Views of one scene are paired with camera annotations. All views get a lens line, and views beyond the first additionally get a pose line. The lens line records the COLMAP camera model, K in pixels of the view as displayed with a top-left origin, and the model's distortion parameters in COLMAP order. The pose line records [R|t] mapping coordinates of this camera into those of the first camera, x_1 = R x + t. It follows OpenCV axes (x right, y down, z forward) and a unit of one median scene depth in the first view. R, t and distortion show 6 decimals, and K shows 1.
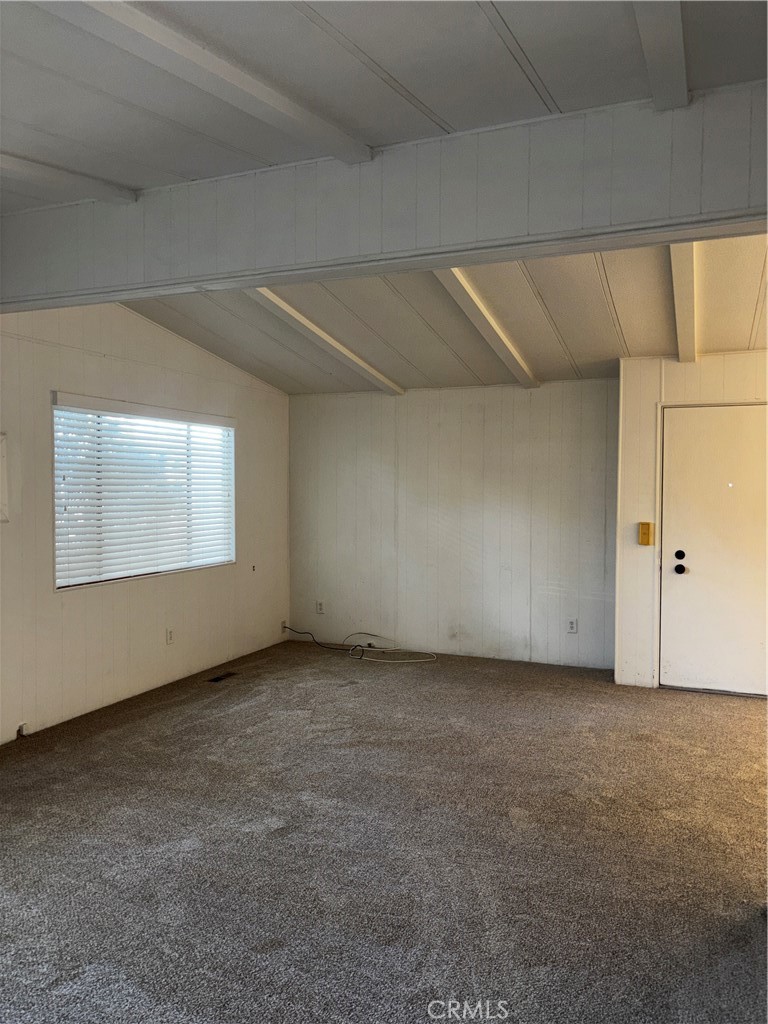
lens RADIAL K [[766.5, 0, 385.8], [0, 766.5, 515.7], [0, 0, 1]] dist [0.010577, -0.030733]
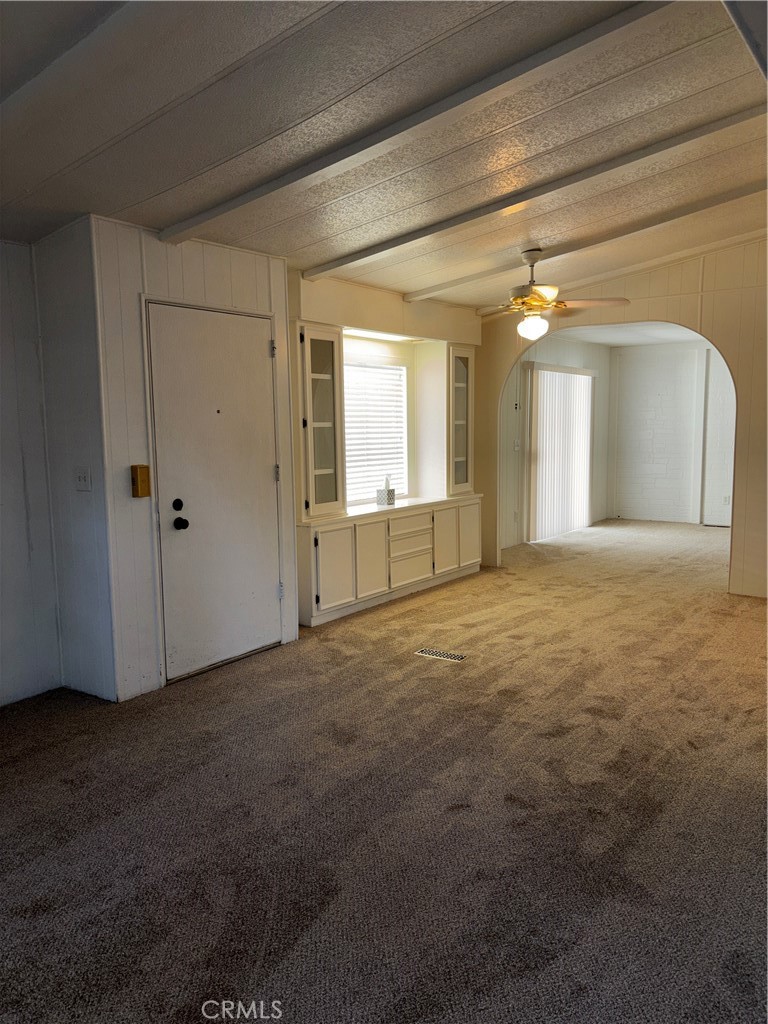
lens RADIAL K [[766.5, 0, 385.8], [0, 766.5, 515.7], [0, 0, 1]] dist [0.010577, -0.030733]
pose [[0.219492, -0.121634, 0.968002, -0.300434], [0.041940, 0.992457, 0.115198, -0.016553], [-0.974712, 0.015313, 0.222938, 0.623136]]
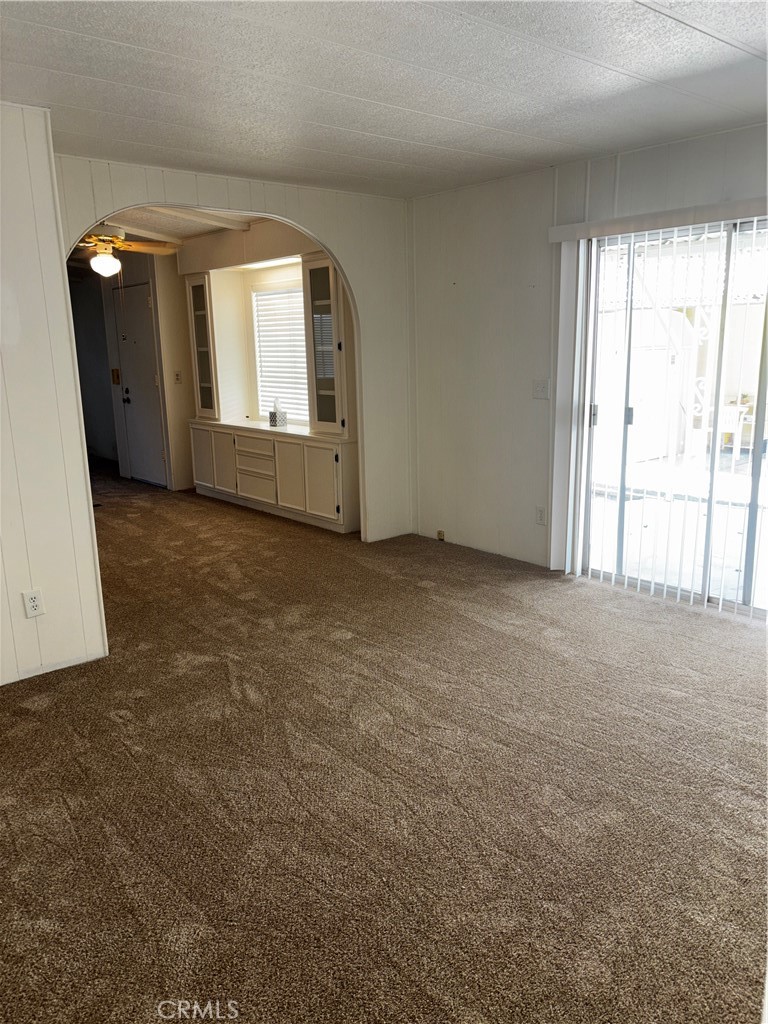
lens RADIAL K [[766.5, 0, 385.8], [0, 766.5, 515.7], [0, 0, 1]] dist [0.010577, -0.030733]
pose [[0.897261, 0.080389, -0.434120, 1.489542], [0.005643, 0.981115, 0.193343, 0.003205], [0.441464, -0.175929, 0.879863, -0.139440]]
